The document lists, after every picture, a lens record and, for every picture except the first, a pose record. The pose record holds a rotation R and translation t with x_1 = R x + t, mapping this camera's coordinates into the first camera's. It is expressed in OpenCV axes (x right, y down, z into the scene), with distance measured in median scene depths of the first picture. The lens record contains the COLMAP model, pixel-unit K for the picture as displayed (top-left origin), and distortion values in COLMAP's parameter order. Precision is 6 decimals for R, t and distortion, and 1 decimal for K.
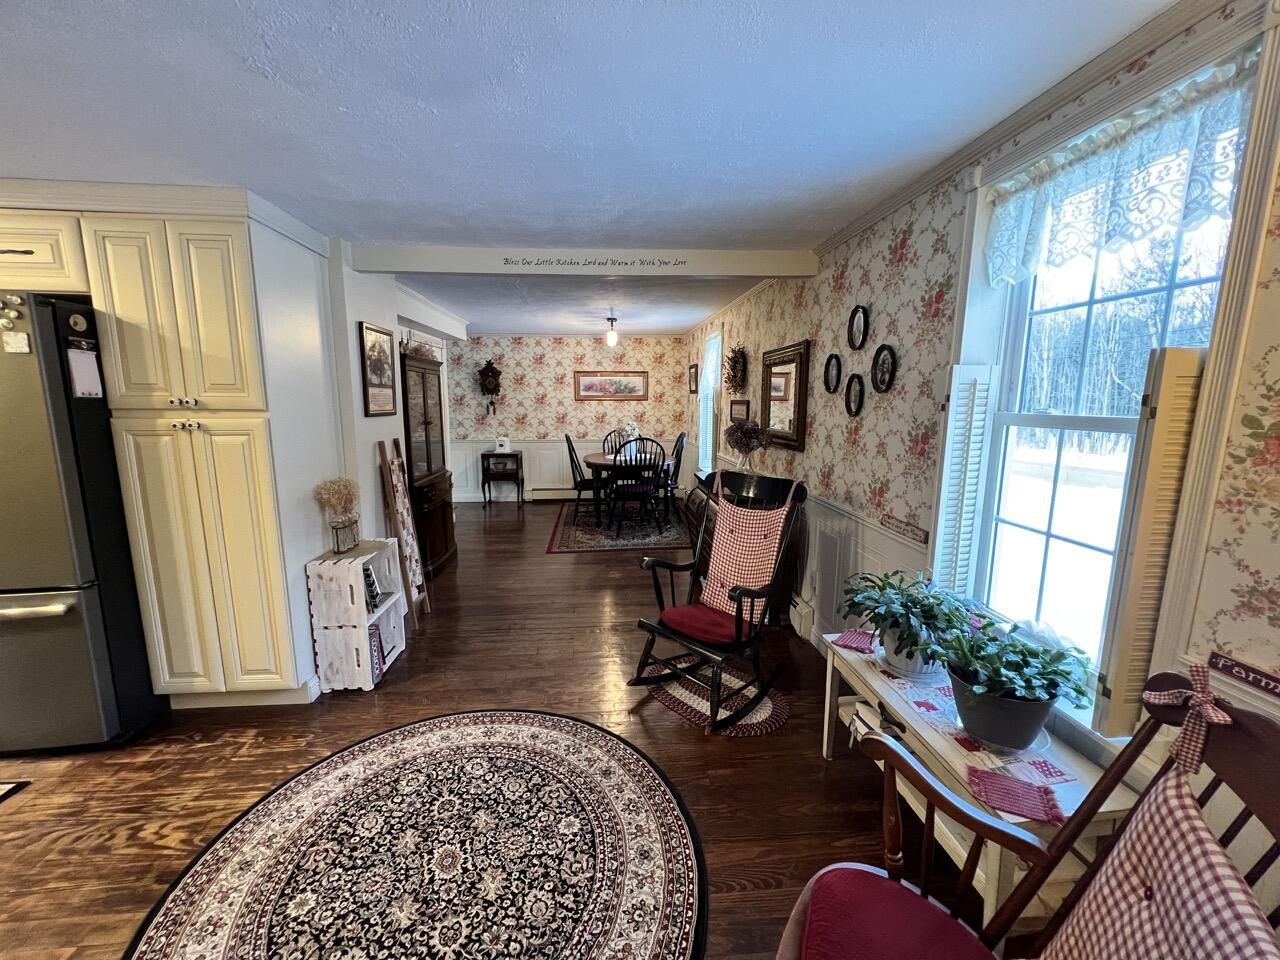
lens RADIAL K [[513.9, 0, 639.8], [0, 513.9, 478.8], [0, 0, 1]] dist [0.004236, -0.001119]
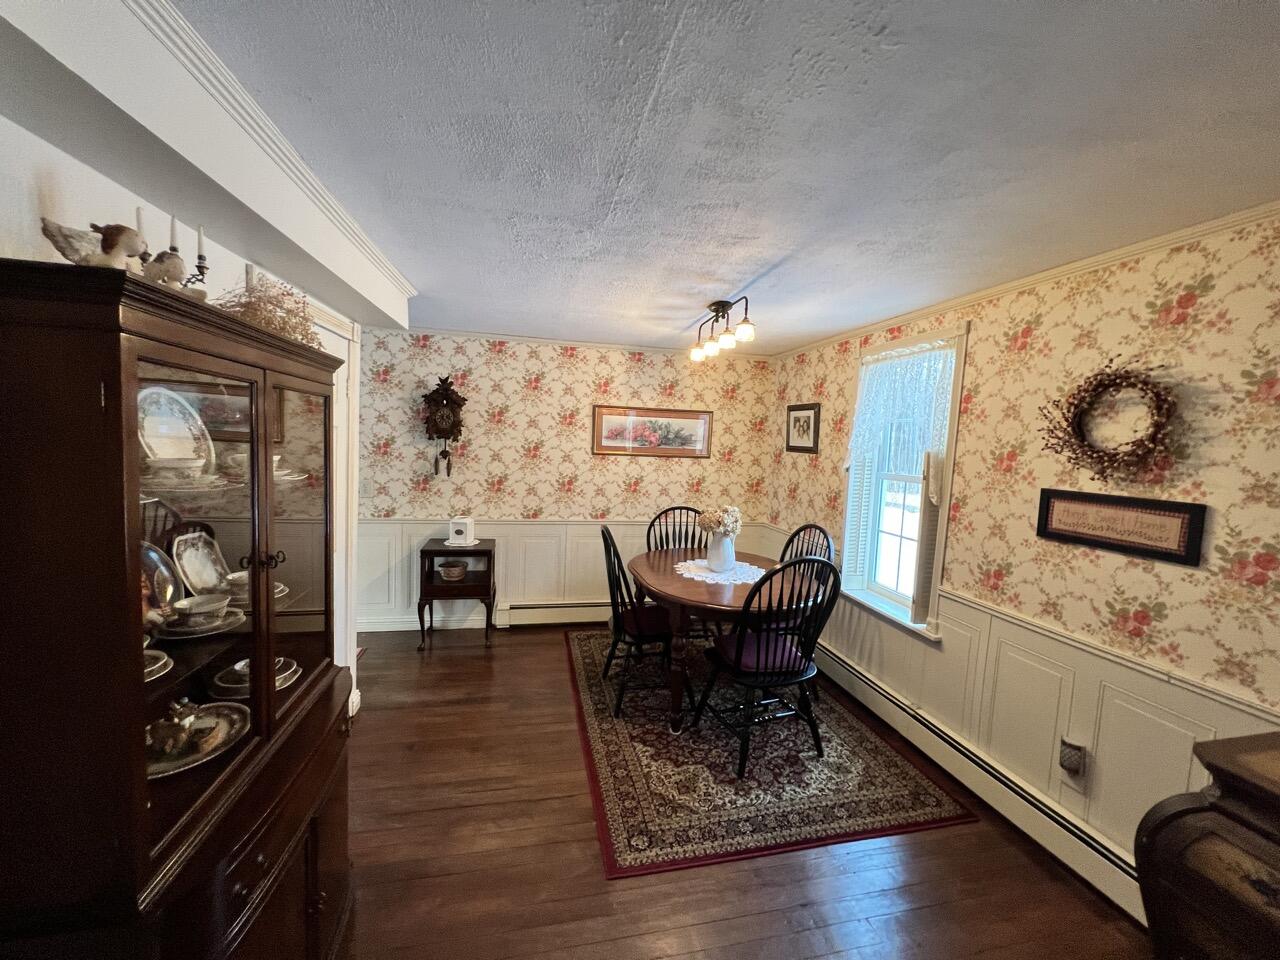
lens RADIAL K [[513.9, 0, 644.7], [0, 513.9, 481.1], [0, 0, 1]] dist [0.004236, -0.001119]
pose [[0.991391, 0.031313, 0.127137, -0.141229], [-0.021178, 0.996545, -0.080304, -0.077065], [-0.129212, 0.076920, 0.988629, 0.419898]]
